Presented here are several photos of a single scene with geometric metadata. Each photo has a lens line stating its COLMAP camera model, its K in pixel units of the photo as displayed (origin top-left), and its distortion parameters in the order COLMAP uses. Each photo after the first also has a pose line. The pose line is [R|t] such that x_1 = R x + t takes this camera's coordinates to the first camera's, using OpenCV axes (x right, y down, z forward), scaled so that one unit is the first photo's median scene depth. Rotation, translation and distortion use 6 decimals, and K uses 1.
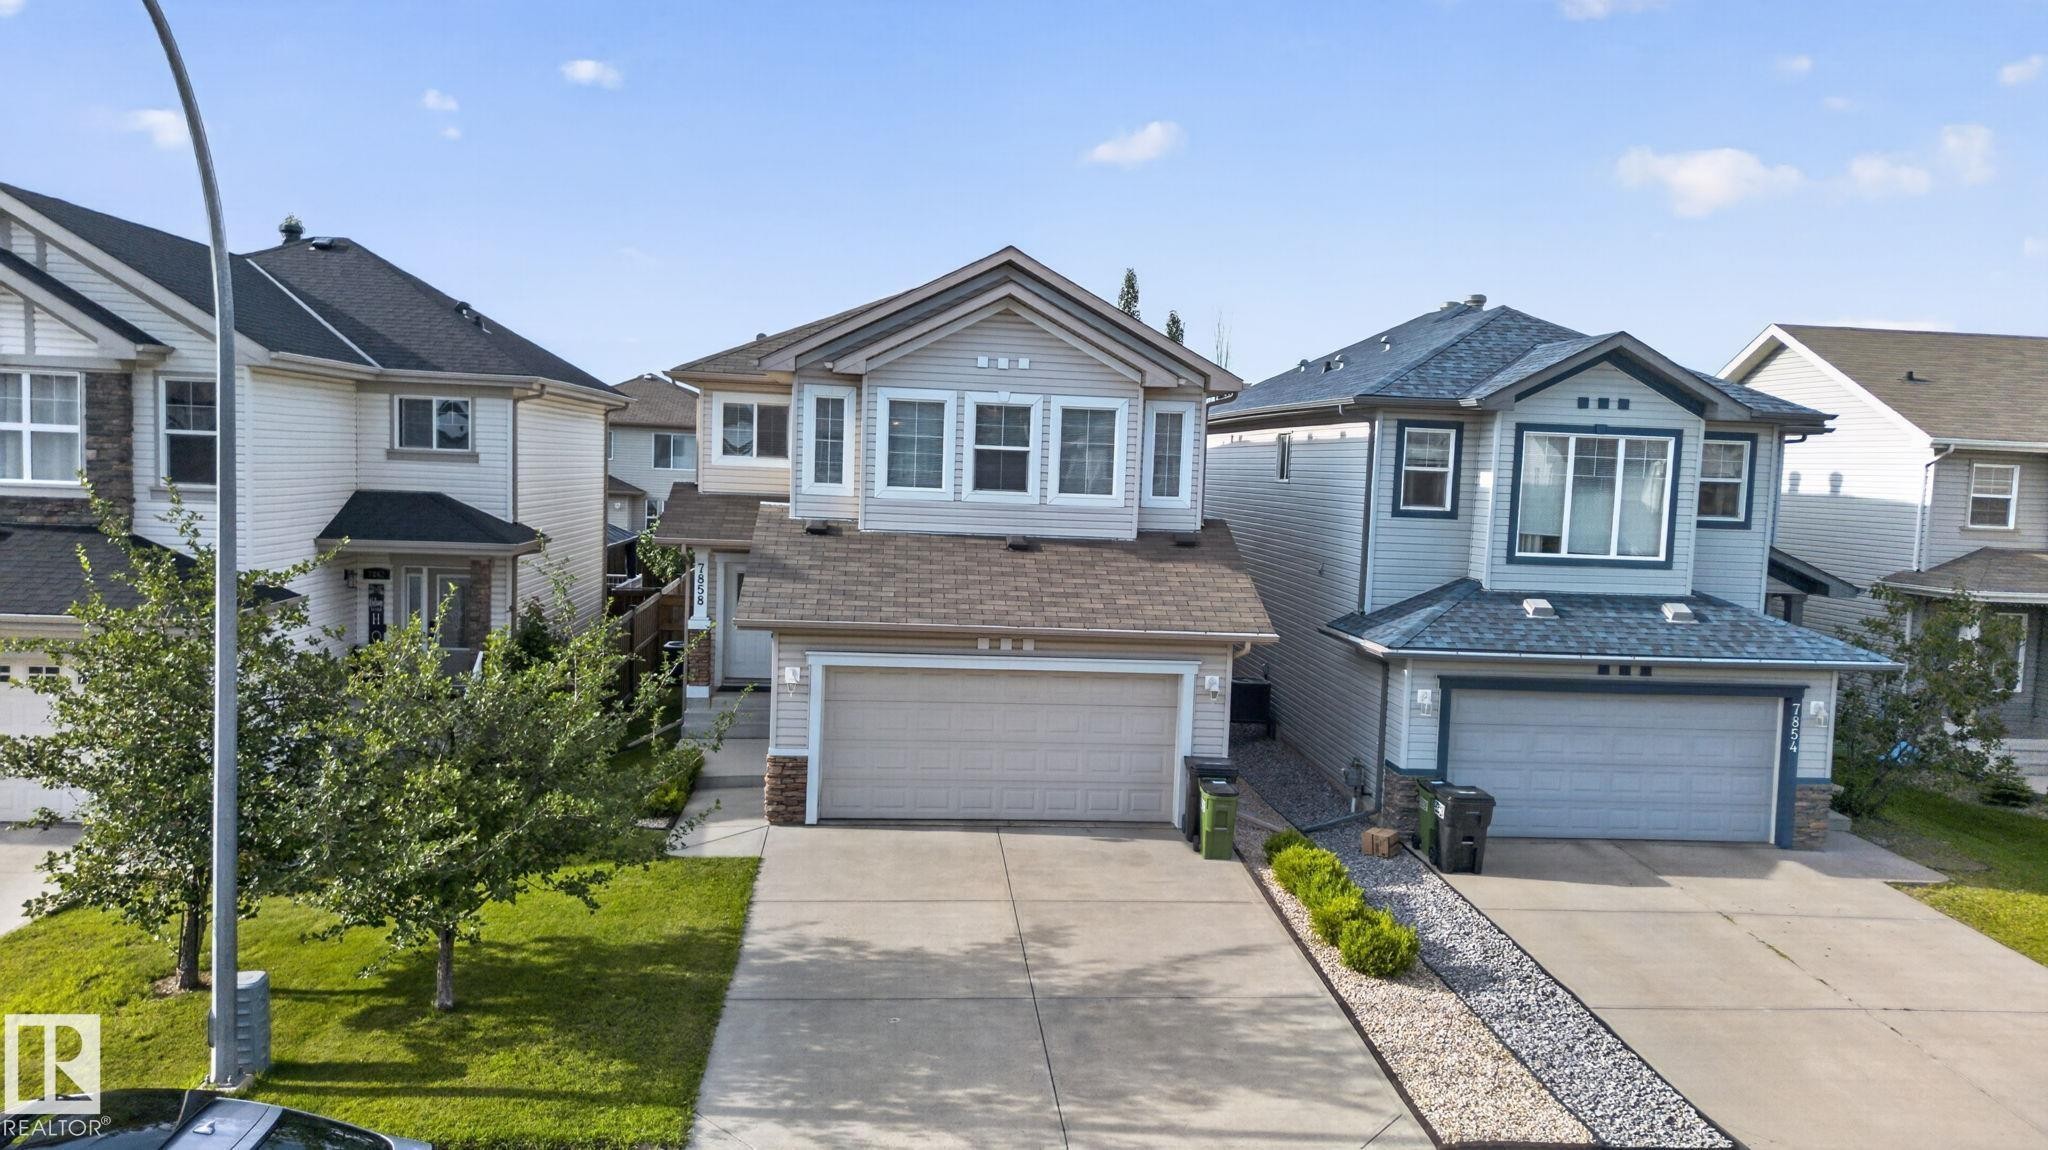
lens RADIAL K [[1394.0, 0, 1045.9], [0, 1394.0, 566.4], [0, 0, 1]] dist [0.059278, -0.051785]
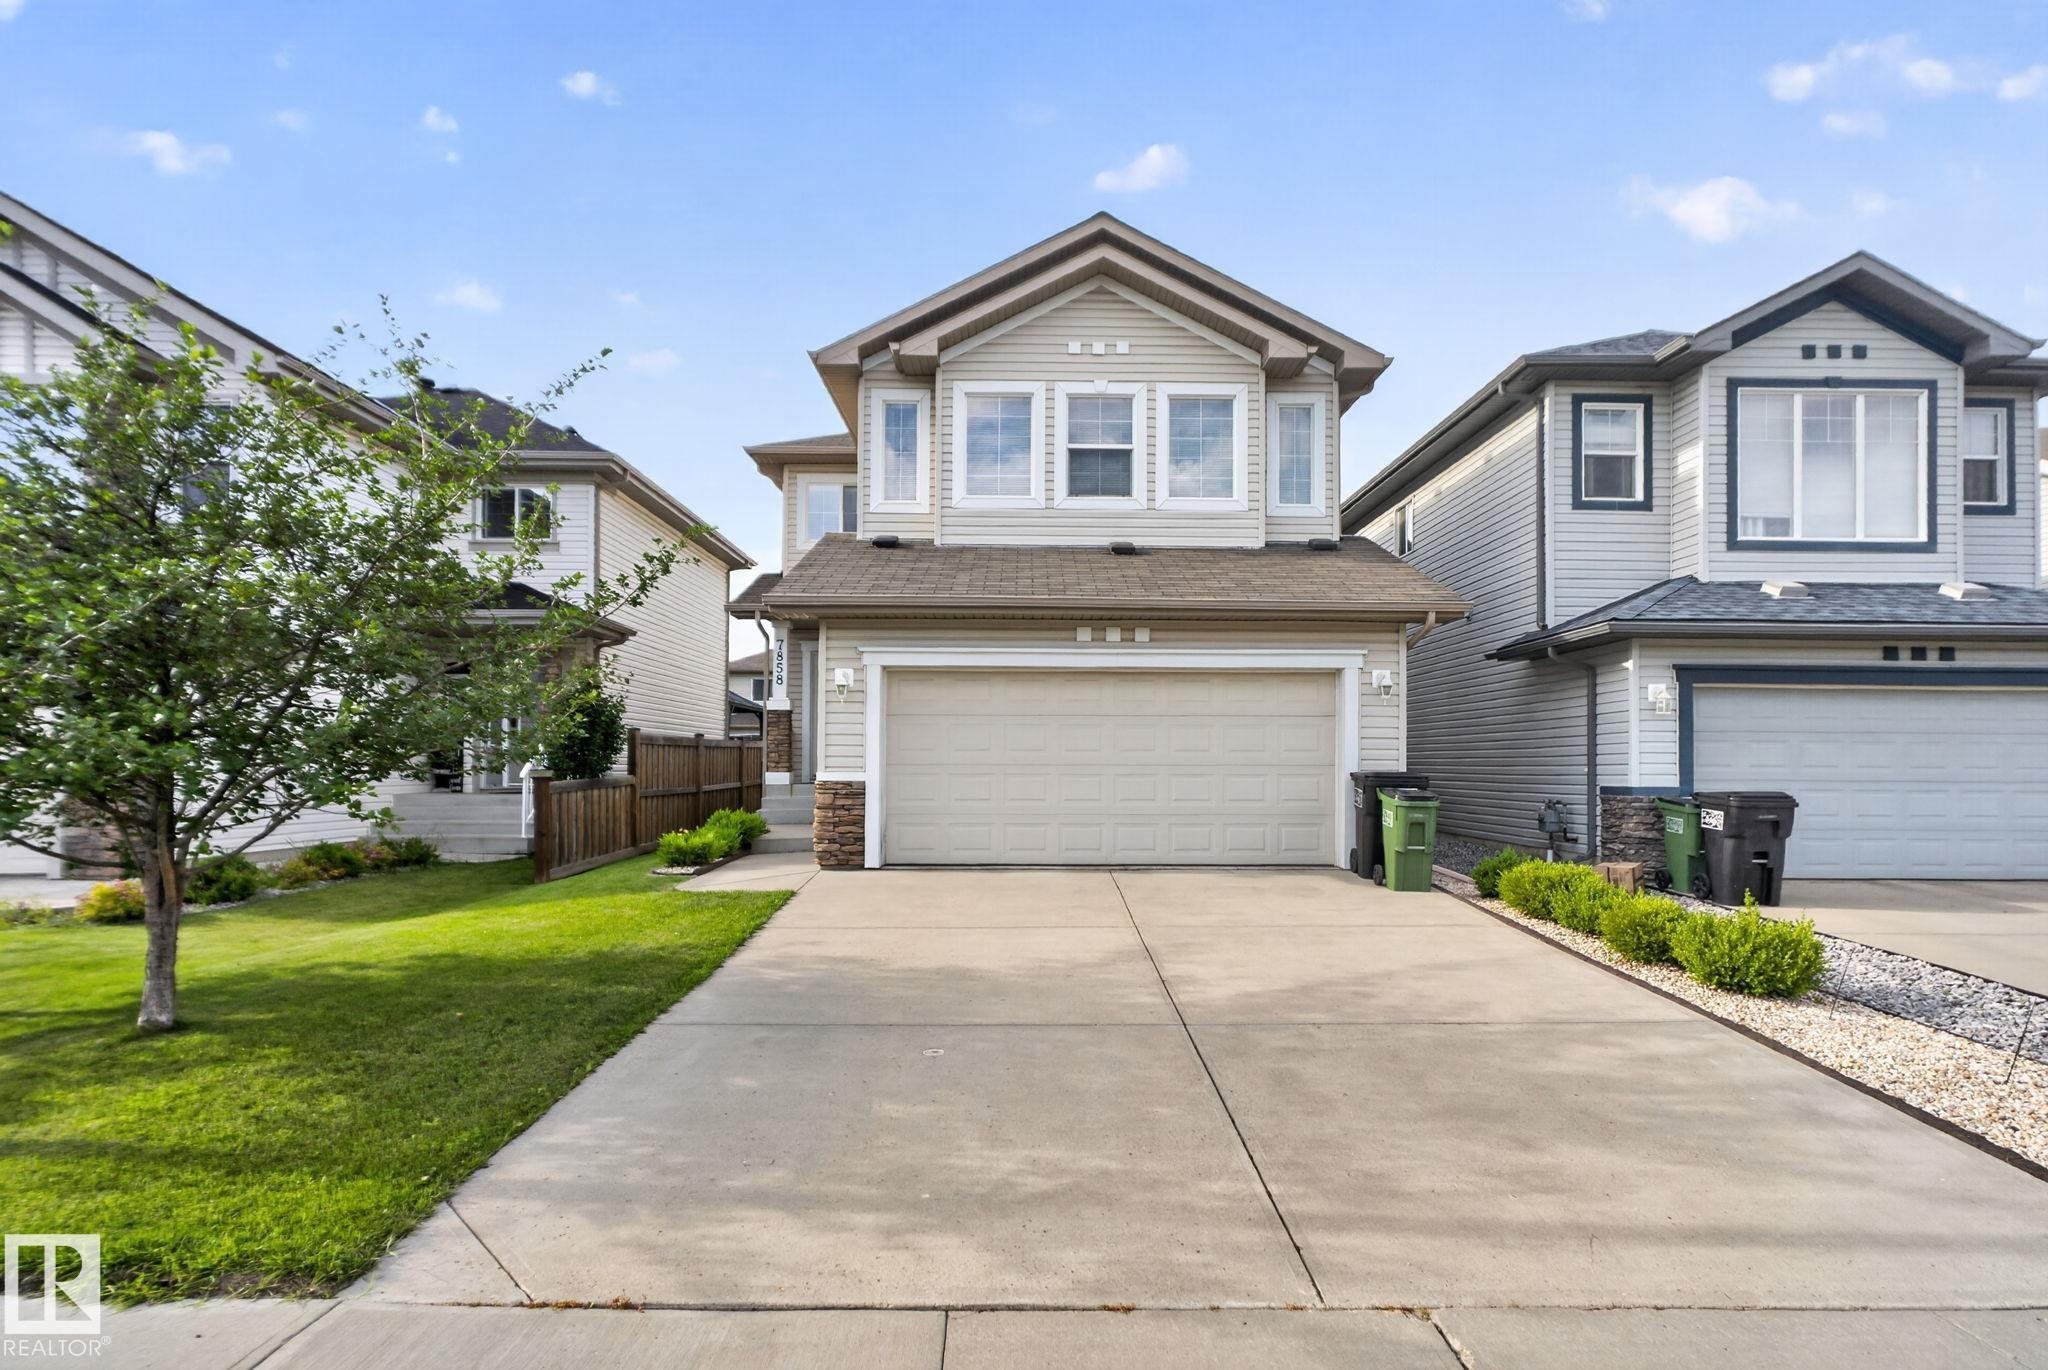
lens RADIAL K [[1064.6, 0, 1047.3], [0, 1064.6, 742.0], [0, 0, 1]] dist [-0.017382, 0.014752]
pose [[0.995881, -0.035391, -0.083482, -0.016785], [0.027822, 0.995539, -0.090151, 0.162787], [0.086300, 0.087457, 0.992423, 0.392571]]
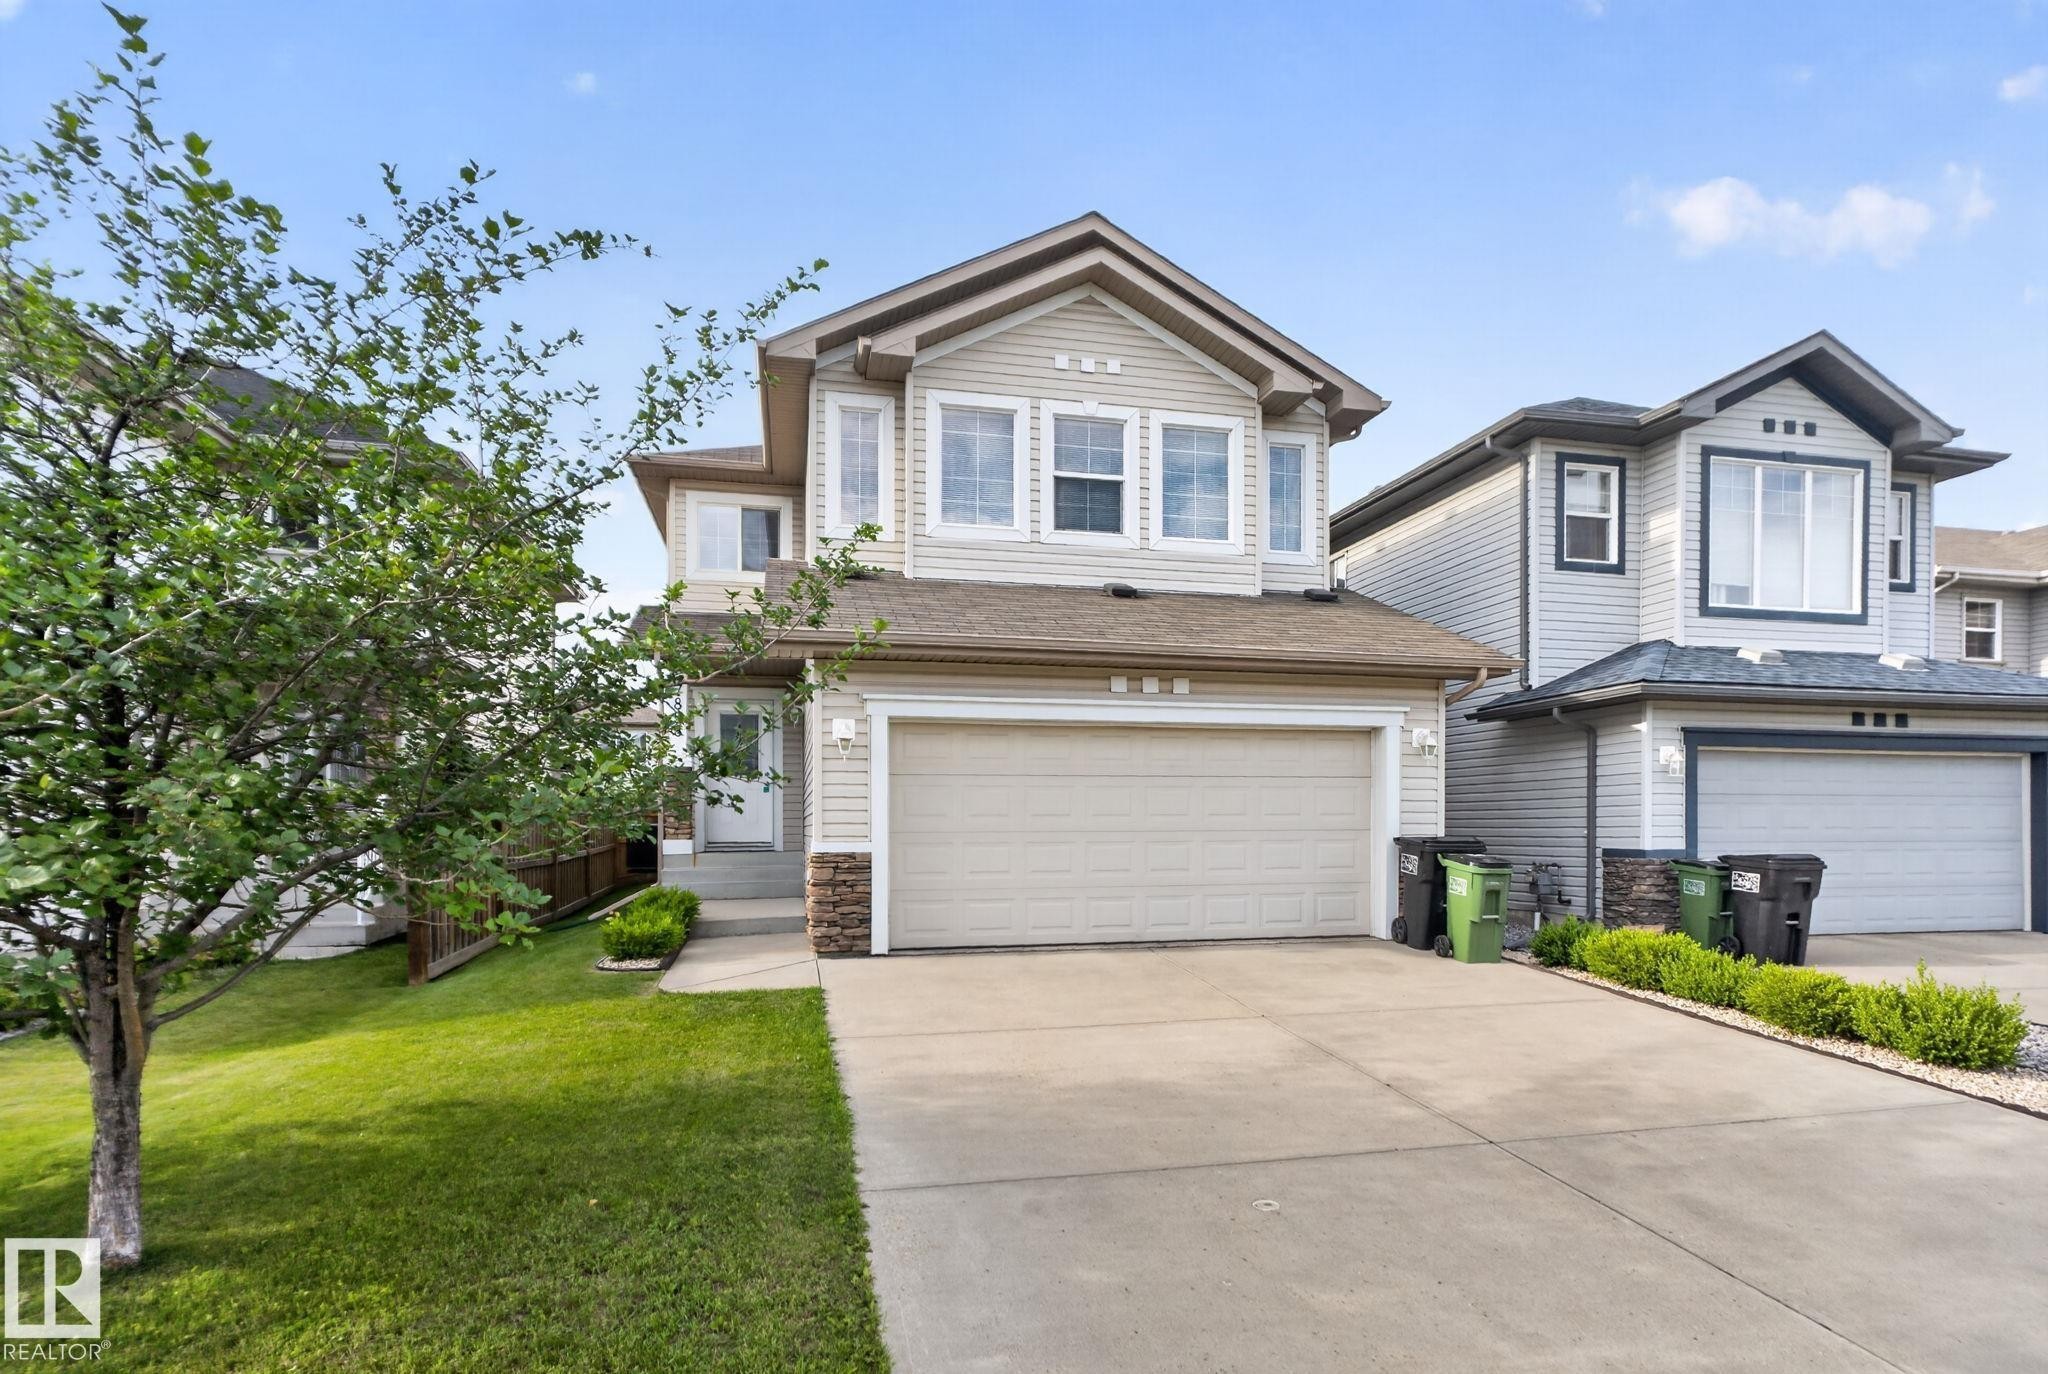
lens RADIAL K [[1087.7, 0, 1065.6], [0, 1087.7, 829.8], [0, 0, 1]] dist [-0.017127, 0.022070]
pose [[0.990515, -0.039811, 0.131509, -0.139476], [0.047445, 0.997334, -0.055434, 0.150895], [-0.128952, 0.061148, 0.989764, 0.451352]]
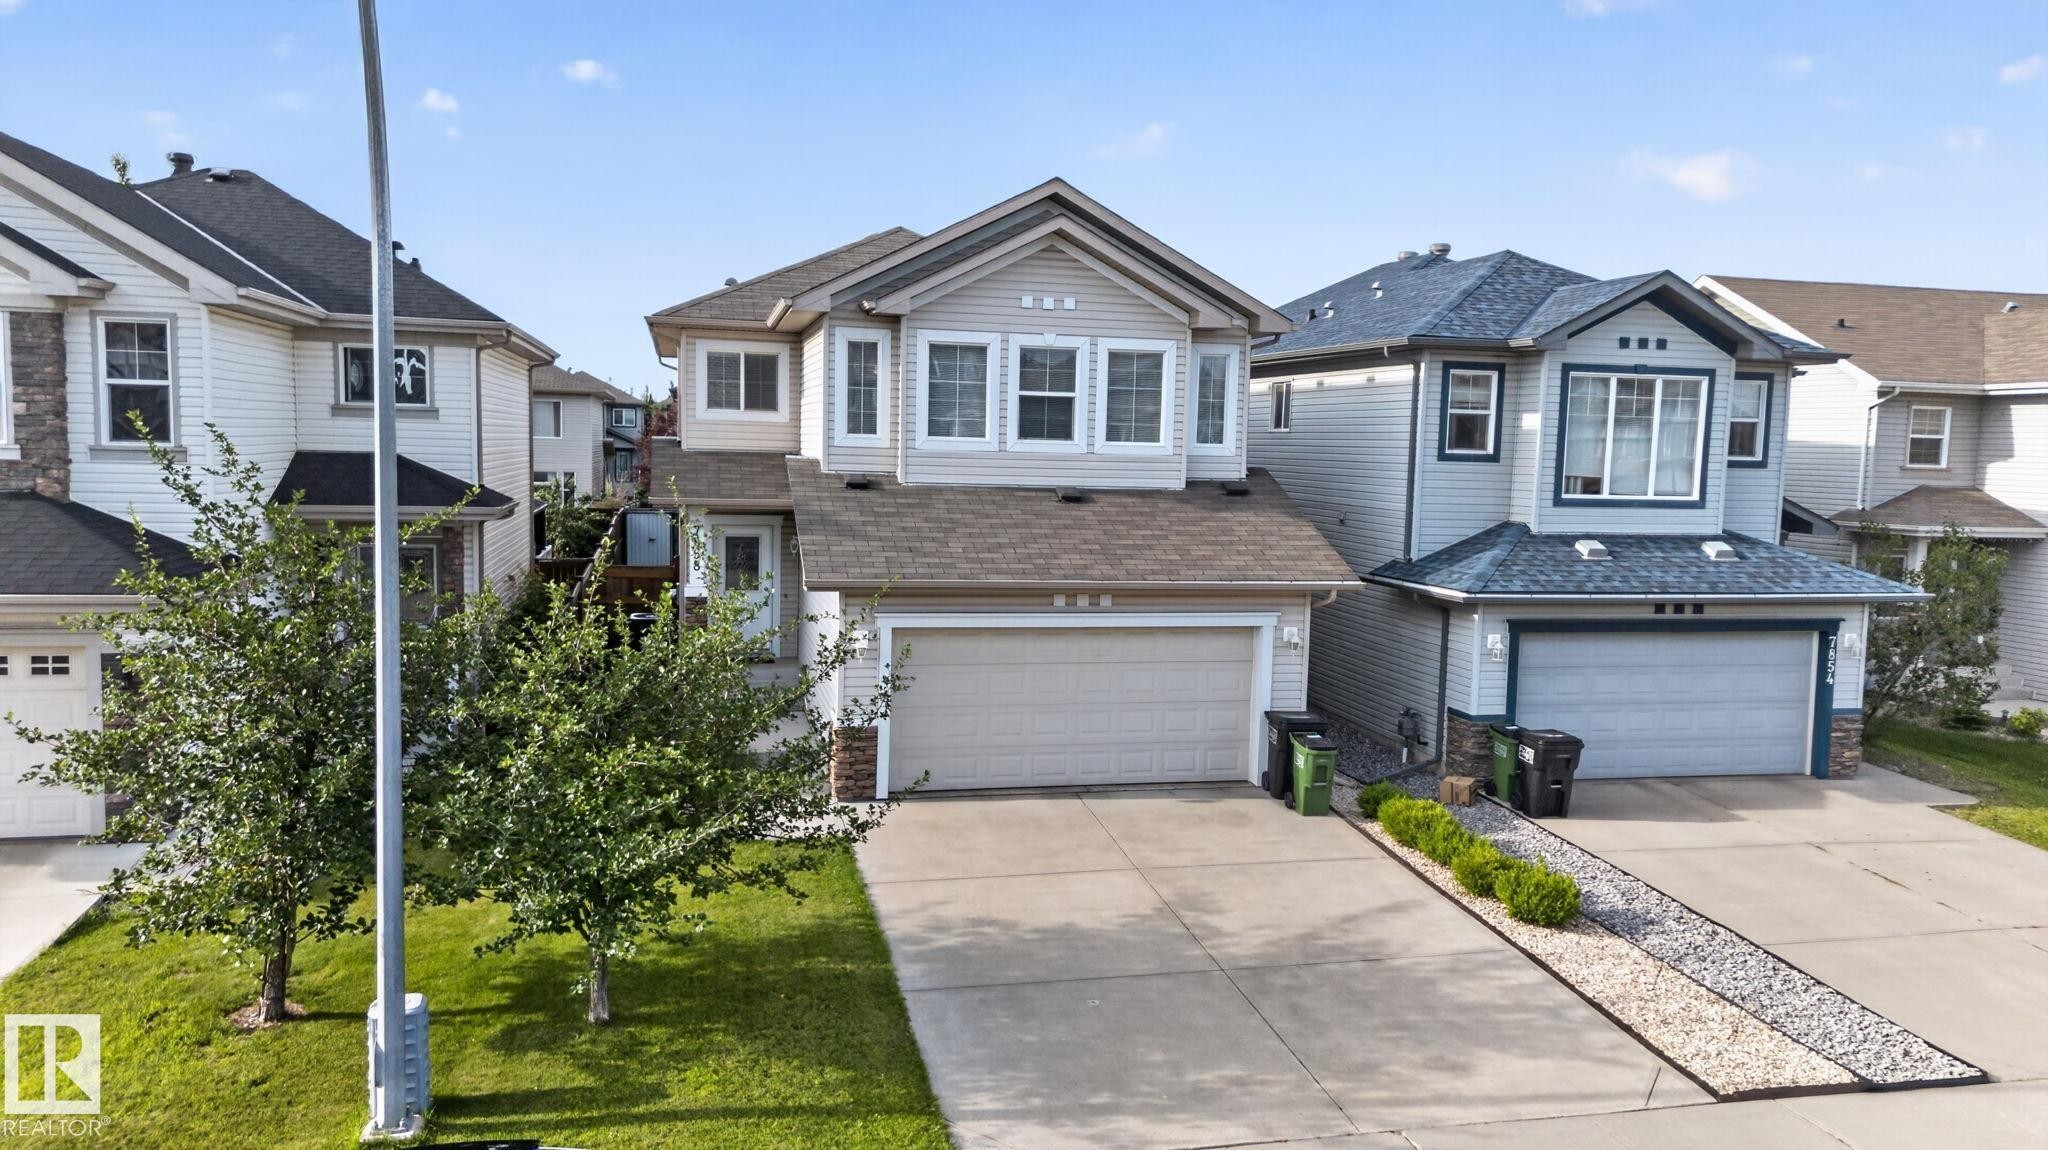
lens RADIAL K [[1394.0, 0, 1045.9], [0, 1394.0, 566.4], [0, 0, 1]] dist [0.059278, -0.051785]
pose [[0.990946, -0.025199, 0.131873, -0.170337], [0.022238, 0.999468, 0.023875, 0.009674], [-0.132405, -0.020726, 0.990979, 0.065690]]
